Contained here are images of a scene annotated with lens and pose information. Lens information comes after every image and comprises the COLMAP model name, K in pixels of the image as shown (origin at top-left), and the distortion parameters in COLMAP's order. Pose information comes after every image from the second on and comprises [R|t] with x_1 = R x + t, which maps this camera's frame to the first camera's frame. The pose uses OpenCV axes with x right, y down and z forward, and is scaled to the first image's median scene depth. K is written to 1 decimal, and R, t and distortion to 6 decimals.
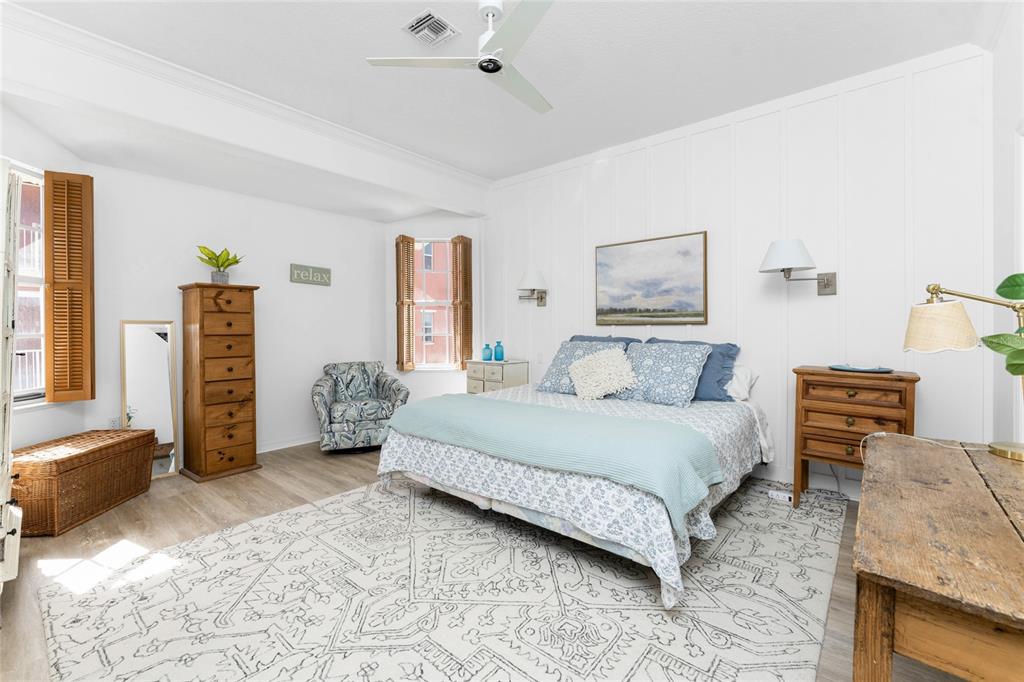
lens RADIAL K [[428.7, 0, 518.3], [0, 428.7, 330.2], [0, 0, 1]] dist [-0.001051, -0.000788]
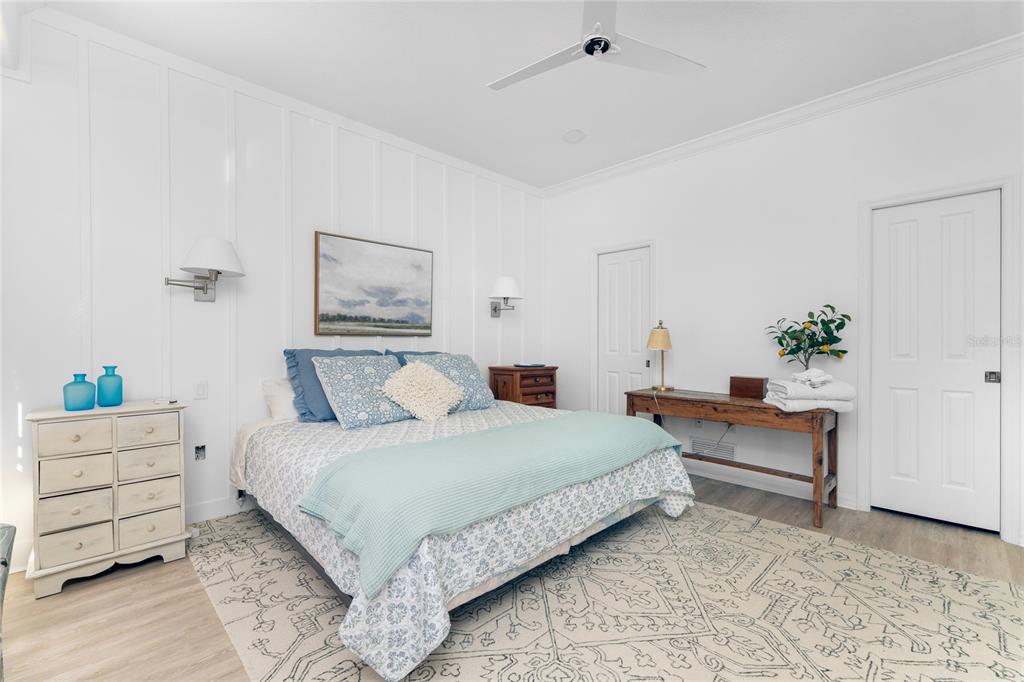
lens RADIAL K [[428.7, 0, 499.5], [0, 428.7, 344.8], [0, 0, 1]] dist [-0.001051, -0.000788]
pose [[0.128008, -0.007170, 0.991747, -0.620563], [0.004791, 0.999967, 0.006611, 0.001874], [-0.991762, 0.003905, 0.128038, 0.682956]]
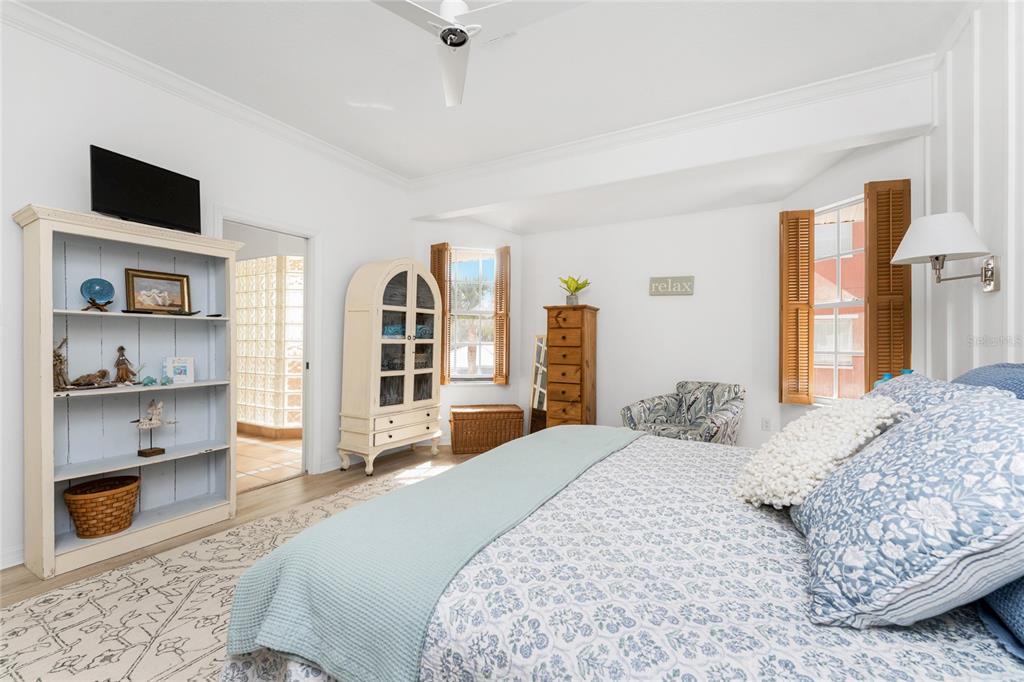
lens RADIAL K [[428.7, 0, 512.3], [0, 428.7, 344.6], [0, 0, 1]] dist [-0.001051, -0.000788]
pose [[0.178674, 0.013608, -0.983814, 0.489049], [-0.014008, 0.999838, 0.011285, -0.005244], [0.983809, 0.011765, 0.178836, 0.600340]]
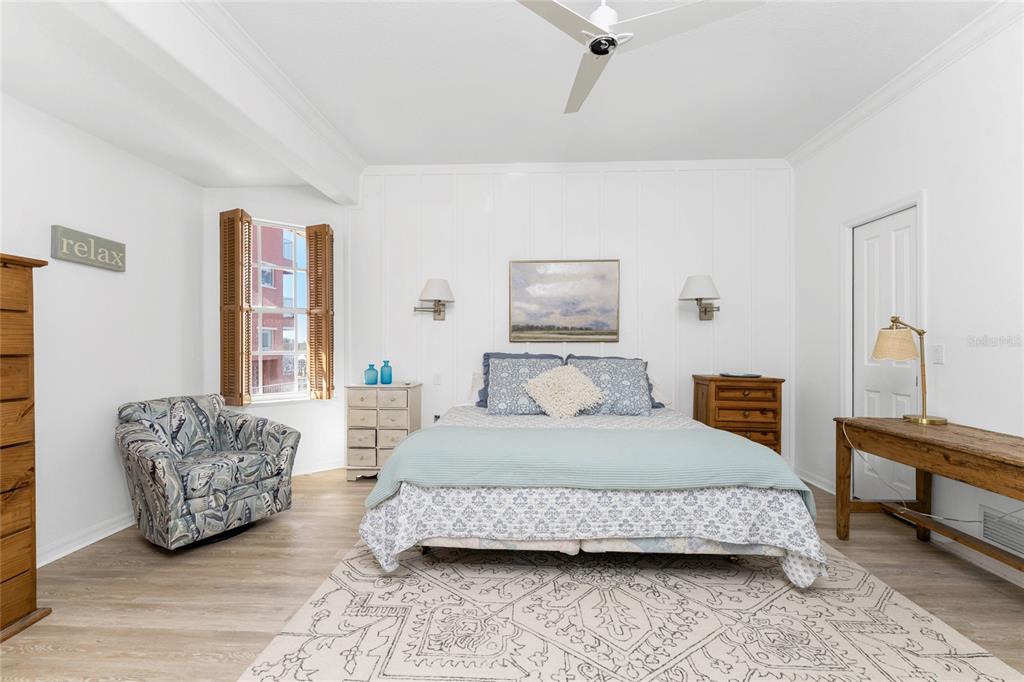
lens RADIAL K [[428.7, 0, 511.4], [0, 428.7, 346.4], [0, 0, 1]] dist [-0.001051, -0.000788]
pose [[0.802568, 0.001728, 0.596559, -0.463815], [0.000499, 0.999994, -0.003569, 0.001976], [-0.596561, 0.003162, 0.802561, 0.256142]]
